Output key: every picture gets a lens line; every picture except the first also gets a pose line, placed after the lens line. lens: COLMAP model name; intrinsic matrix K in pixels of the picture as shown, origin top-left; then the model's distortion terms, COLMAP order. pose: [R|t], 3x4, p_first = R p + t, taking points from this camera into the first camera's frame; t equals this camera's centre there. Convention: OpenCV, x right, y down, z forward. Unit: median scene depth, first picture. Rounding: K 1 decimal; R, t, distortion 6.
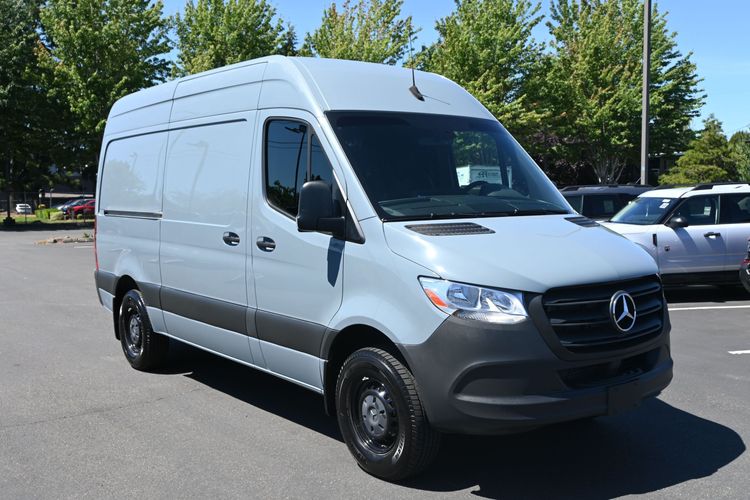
lens RADIAL K [[755.3, 0, 375.0], [0, 755.3, 250.0], [0, 0, 1]] dist [-0.011617, 0.001425]
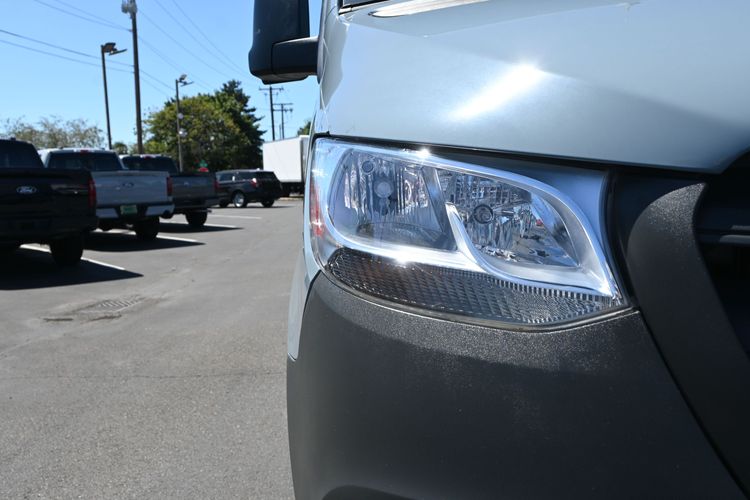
lens RADIAL K [[657.4, 0, 375.0], [0, 657.4, 250.0], [0, 0, 1]] dist [-0.010037, -0.007280]
pose [[0.782181, 0.042262, -0.621616, 0.043312], [-0.012964, 0.998585, 0.051578, 0.011569], [0.622916, -0.032285, 0.781622, 0.141077]]
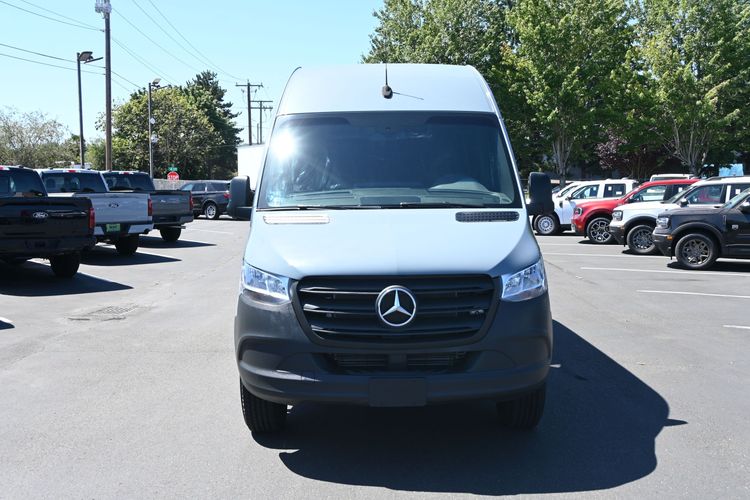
lens RADIAL K [[755.3, 0, 375.0], [0, 755.3, 250.0], [0, 0, 1]] dist [-0.011617, 0.001425]
pose [[0.789568, 0.054346, -0.611251, 0.164960], [-0.043060, 0.998522, 0.033157, -0.004512], [0.612150, 0.000141, 0.790742, 0.034256]]
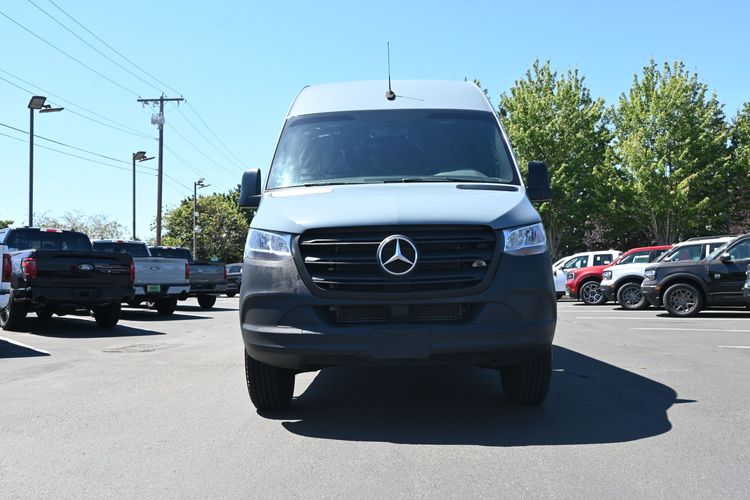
lens RADIAL K [[657.4, 0, 375.0], [0, 657.4, 250.0], [0, 0, 1]] dist [-0.010037, -0.007280]
pose [[0.774331, -0.036115, -0.631750, 0.153785], [-0.034246, 0.994515, -0.098829, 0.029089], [0.631854, 0.098161, 0.768847, 0.056755]]
